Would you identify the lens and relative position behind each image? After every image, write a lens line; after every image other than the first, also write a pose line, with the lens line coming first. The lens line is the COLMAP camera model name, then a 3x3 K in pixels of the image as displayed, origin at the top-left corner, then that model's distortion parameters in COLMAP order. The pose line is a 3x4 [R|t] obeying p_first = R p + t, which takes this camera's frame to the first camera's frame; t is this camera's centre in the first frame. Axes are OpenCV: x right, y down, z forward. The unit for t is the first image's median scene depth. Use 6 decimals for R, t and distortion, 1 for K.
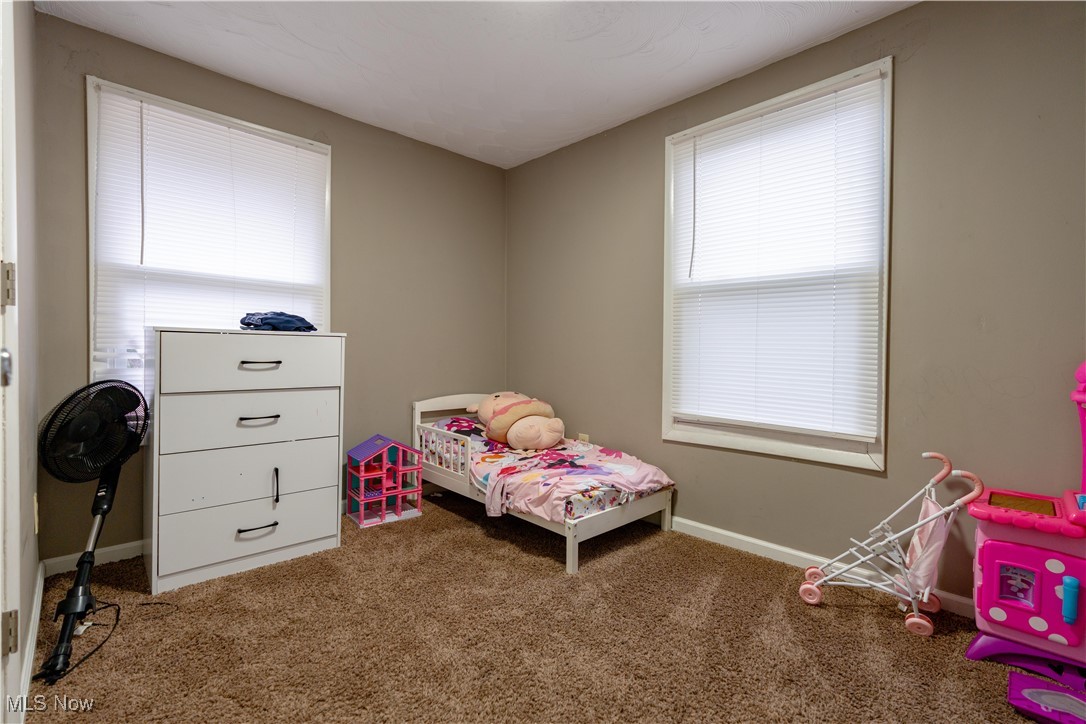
lens RADIAL K [[491.1, 0, 549.3], [0, 491.1, 362.2], [0, 0, 1]] dist [-0.000480, 0.000178]
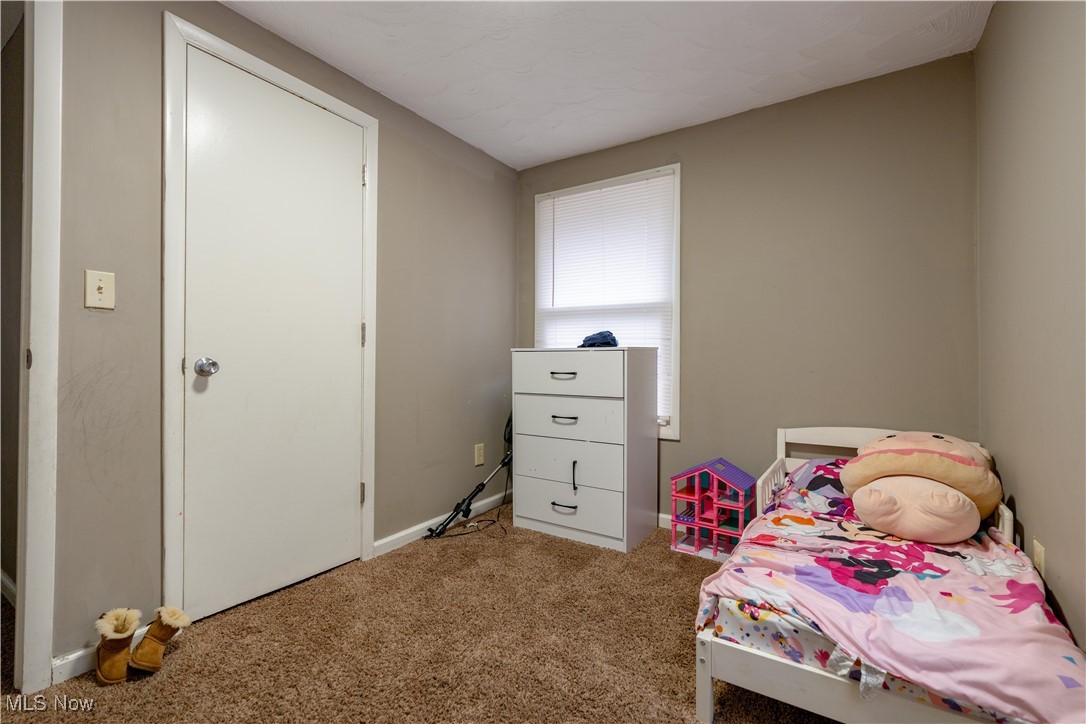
lens RADIAL K [[491.1, 0, 549.3], [0, 491.1, 362.2], [0, 0, 1]] dist [-0.000480, 0.000178]
pose [[0.223056, -0.012465, -0.974726, 0.582669], [-0.025037, 0.999515, -0.018511, -0.003356], [0.974484, 0.028533, 0.222635, 0.631270]]
